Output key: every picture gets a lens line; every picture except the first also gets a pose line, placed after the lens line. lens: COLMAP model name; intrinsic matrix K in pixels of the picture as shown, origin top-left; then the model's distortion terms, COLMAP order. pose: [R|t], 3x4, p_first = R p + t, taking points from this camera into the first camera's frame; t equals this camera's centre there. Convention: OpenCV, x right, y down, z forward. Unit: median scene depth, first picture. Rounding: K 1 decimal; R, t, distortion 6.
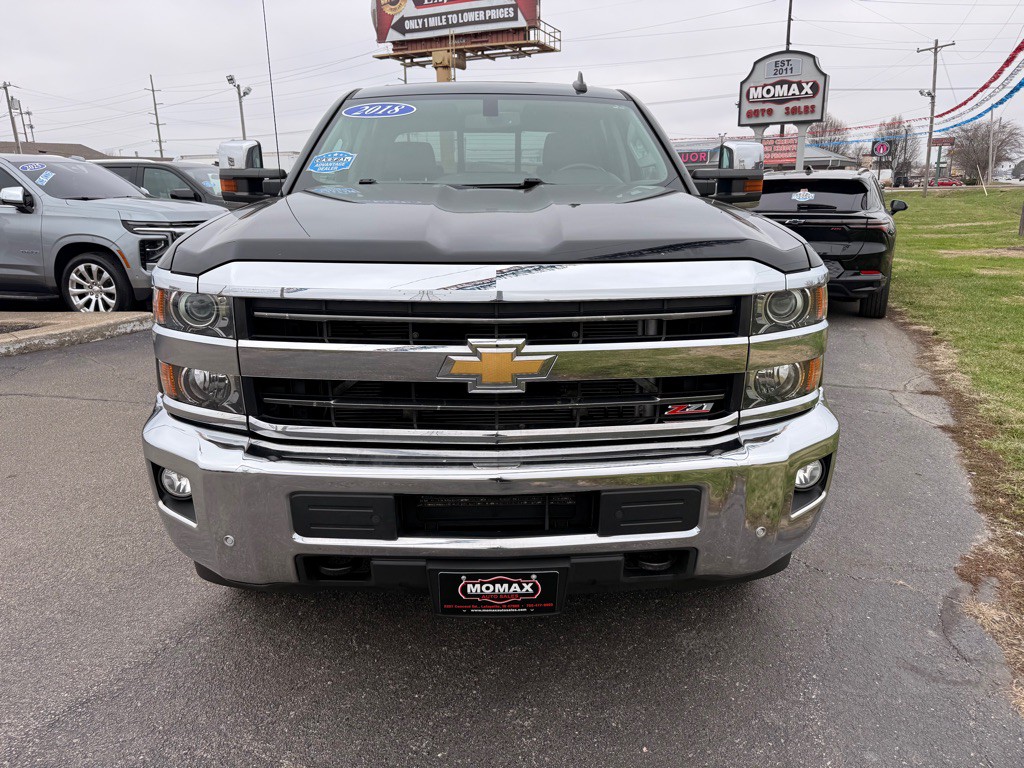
lens RADIAL K [[747.3, 0, 503.0], [0, 747.3, 395.8], [0, 0, 1]] dist [0.006239, -0.003820]
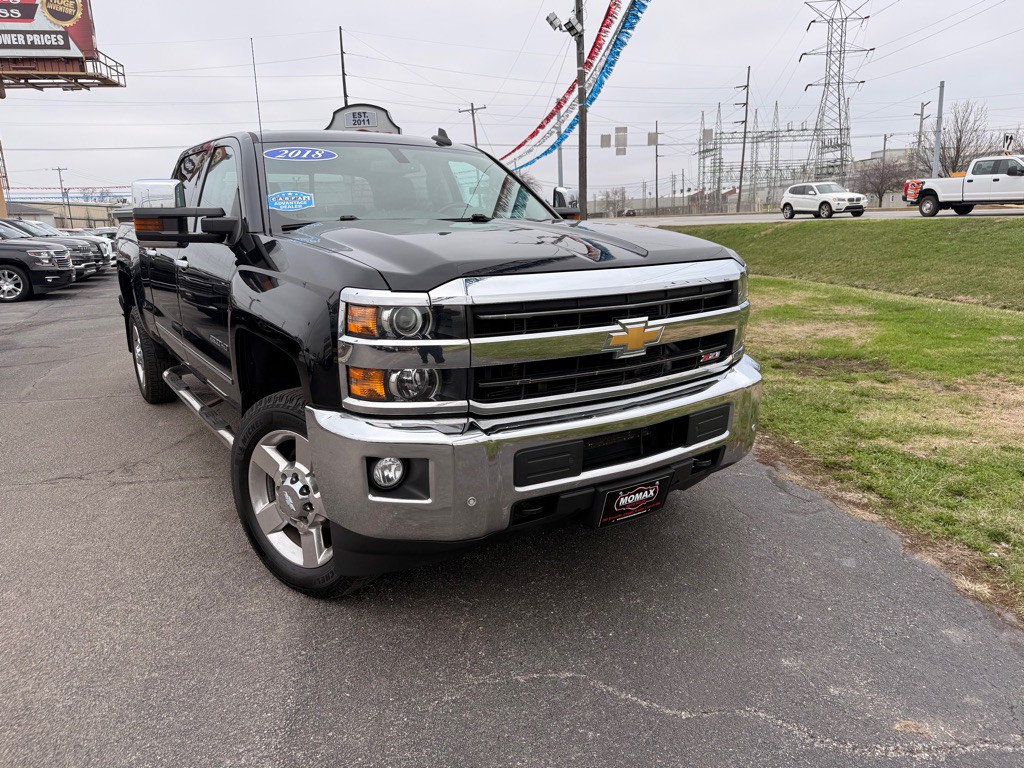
lens RADIAL K [[757.8, 0, 514.0], [0, 757.8, 387.9], [0, 0, 1]] dist [0.004035, -0.005551]
pose [[0.835911, -0.129877, 0.533278, -0.917347], [0.164443, 0.986230, -0.017573, 0.041189], [-0.523652, 0.102384, 0.845758, -0.104306]]
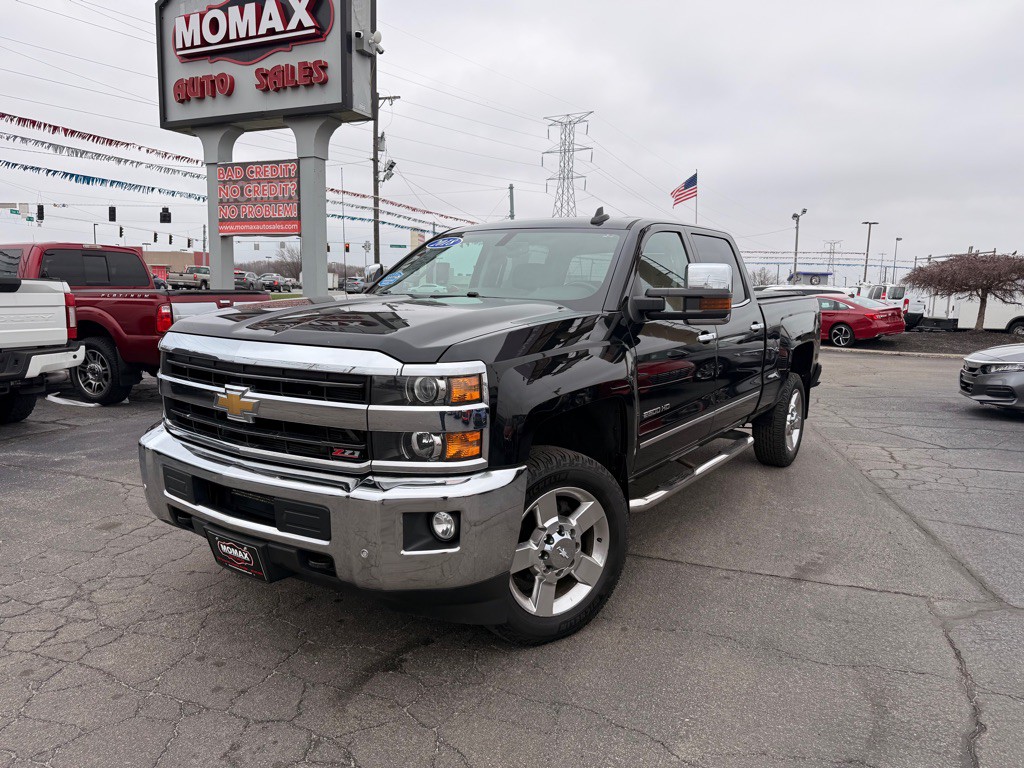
lens RADIAL K [[639.3, 0, 521.4], [0, 639.3, 381.7], [0, 0, 1]] dist [-0.000806, -0.001020]
pose [[0.847317, 0.095166, -0.522492, 1.106683], [-0.174488, 0.979084, -0.104637, -0.043815], [0.501605, 0.179829, 0.846200, 0.136151]]
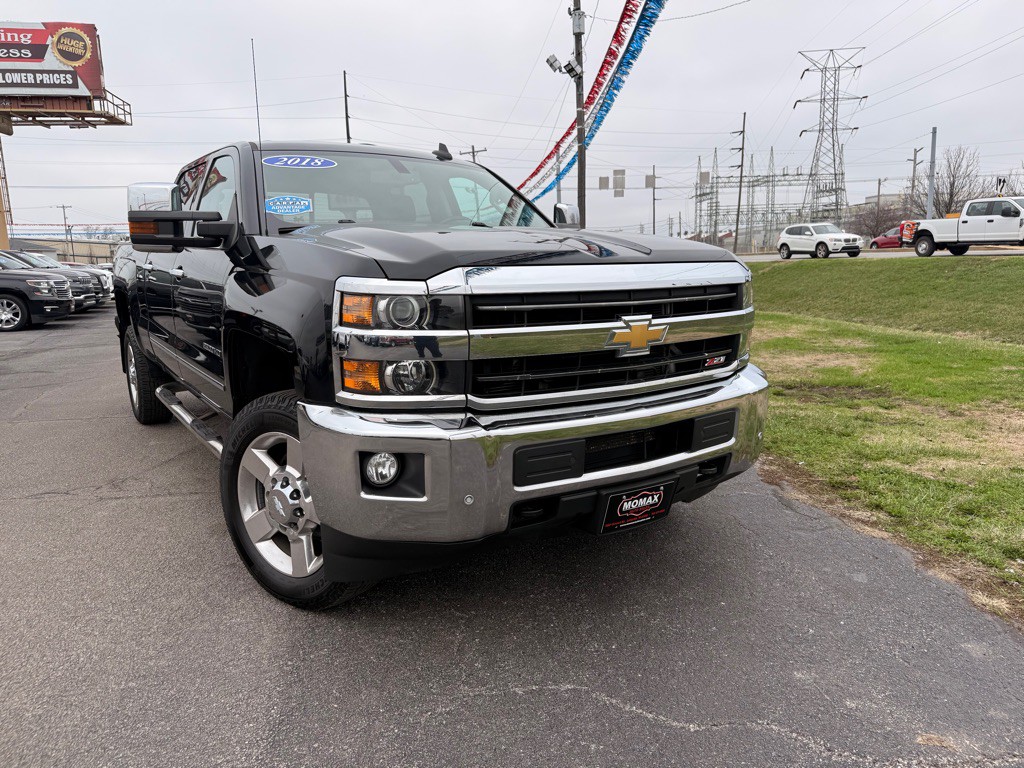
lens RADIAL K [[757.8, 0, 514.0], [0, 757.8, 387.9], [0, 0, 1]] dist [0.004035, -0.005551]
pose [[0.835324, -0.094791, 0.541525, -0.905414], [0.157720, 0.984937, -0.070882, 0.112774], [-0.526649, 0.144618, 0.837691, -0.057917]]
